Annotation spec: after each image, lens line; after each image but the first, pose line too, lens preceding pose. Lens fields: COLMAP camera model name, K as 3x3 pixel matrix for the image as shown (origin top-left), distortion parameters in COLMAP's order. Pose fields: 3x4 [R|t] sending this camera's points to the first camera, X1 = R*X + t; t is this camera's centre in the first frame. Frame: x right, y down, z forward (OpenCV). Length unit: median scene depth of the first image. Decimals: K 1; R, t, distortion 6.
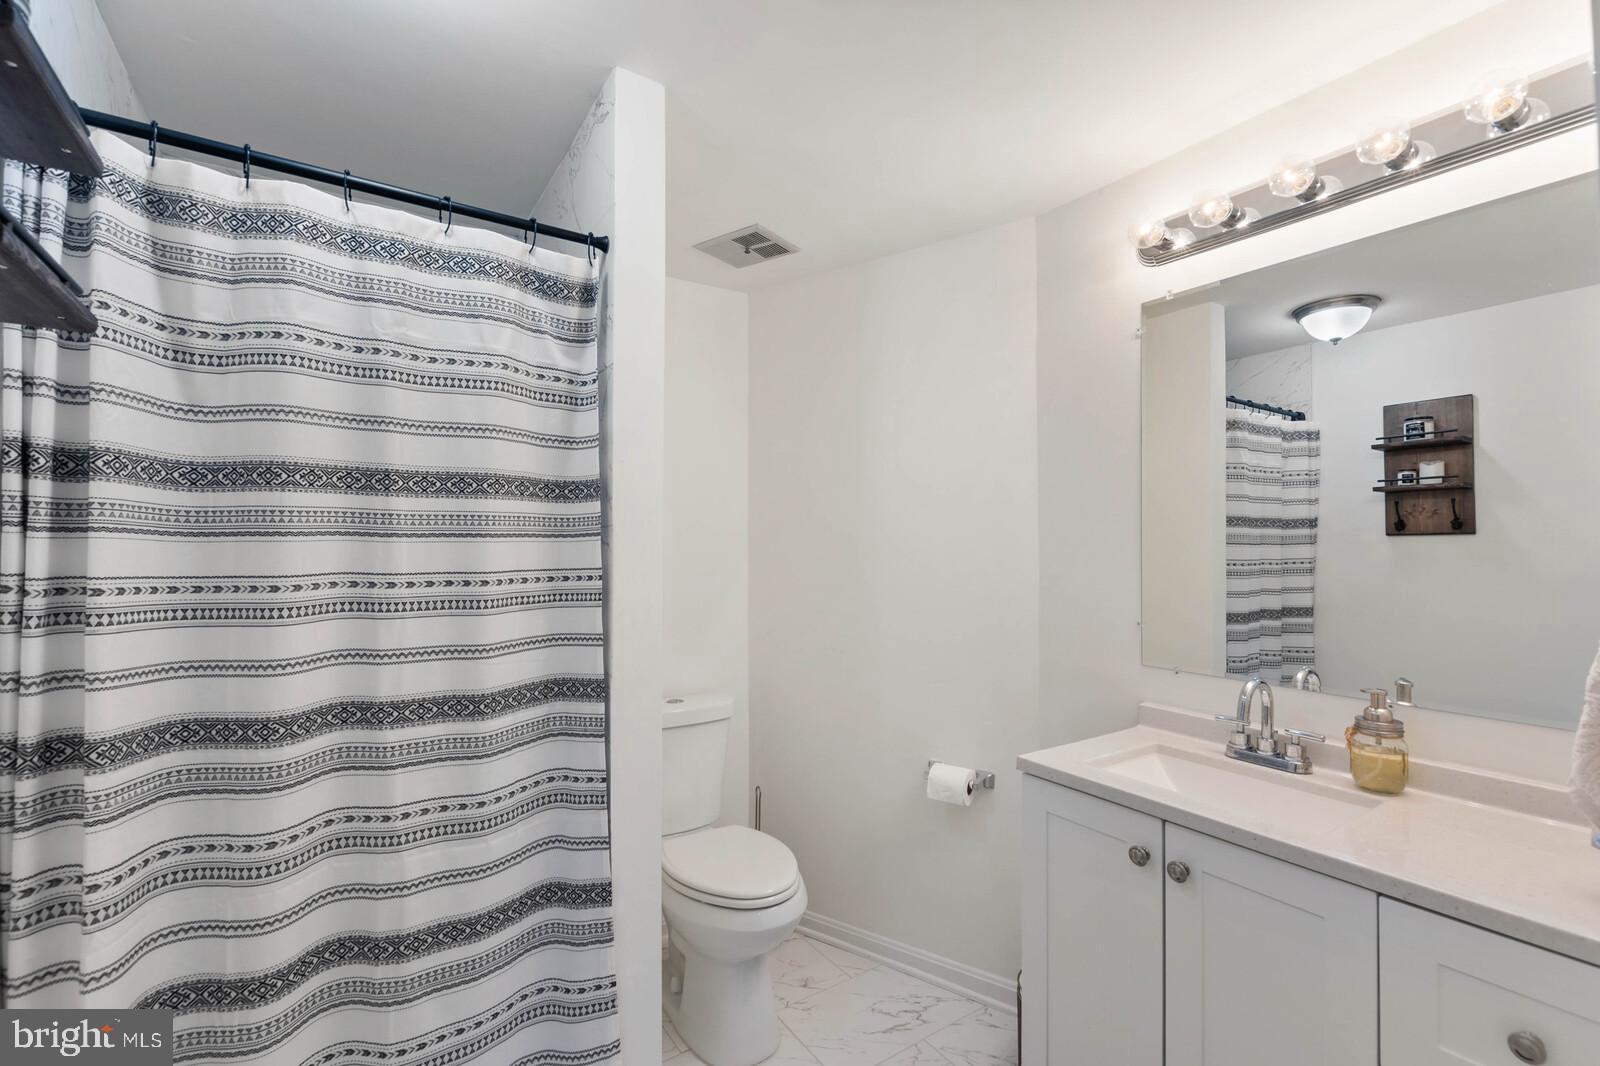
lens RADIAL K [[705.3, 0, 793.8], [0, 705.3, 535.7], [0, 0, 1]] dist [0.000582, -0.001591]
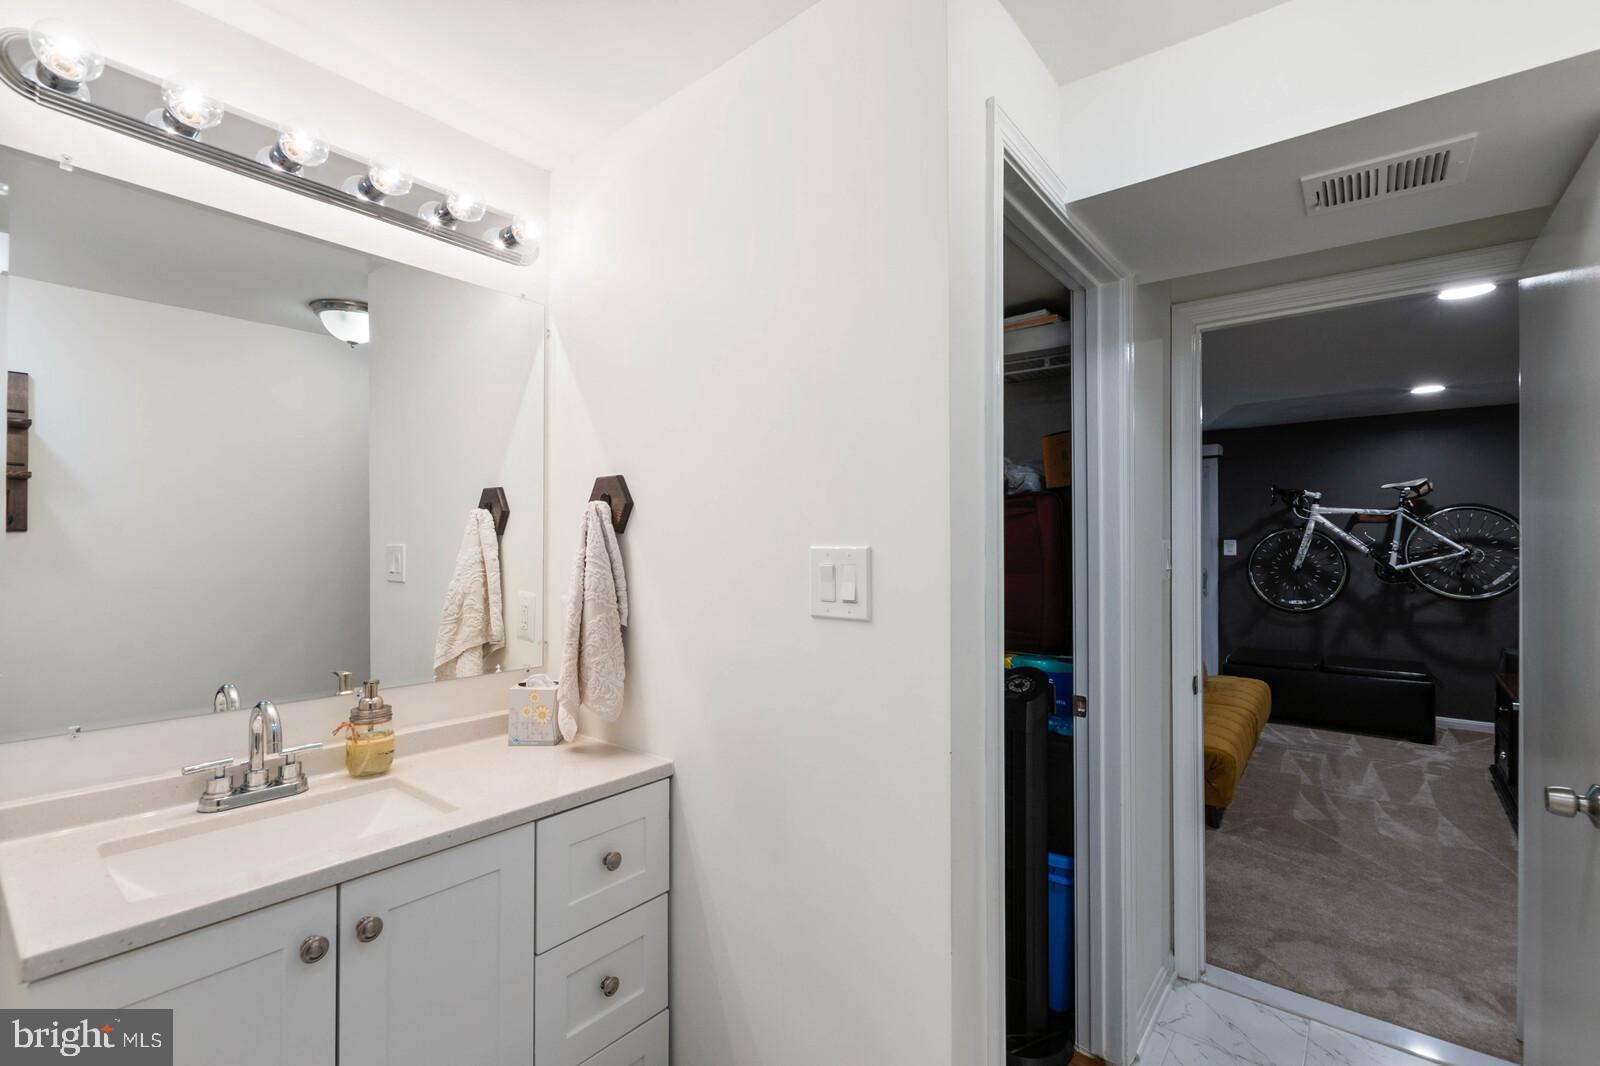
lens RADIAL K [[705.3, 0, 795.4], [0, 705.3, 540.7], [0, 0, 1]] dist [0.000582, -0.001591]
pose [[-0.320932, 0.013180, 0.947010, -0.752389], [-0.016132, 0.999682, -0.019380, 0.029698], [-0.946965, -0.021497, -0.320618, 1.394410]]
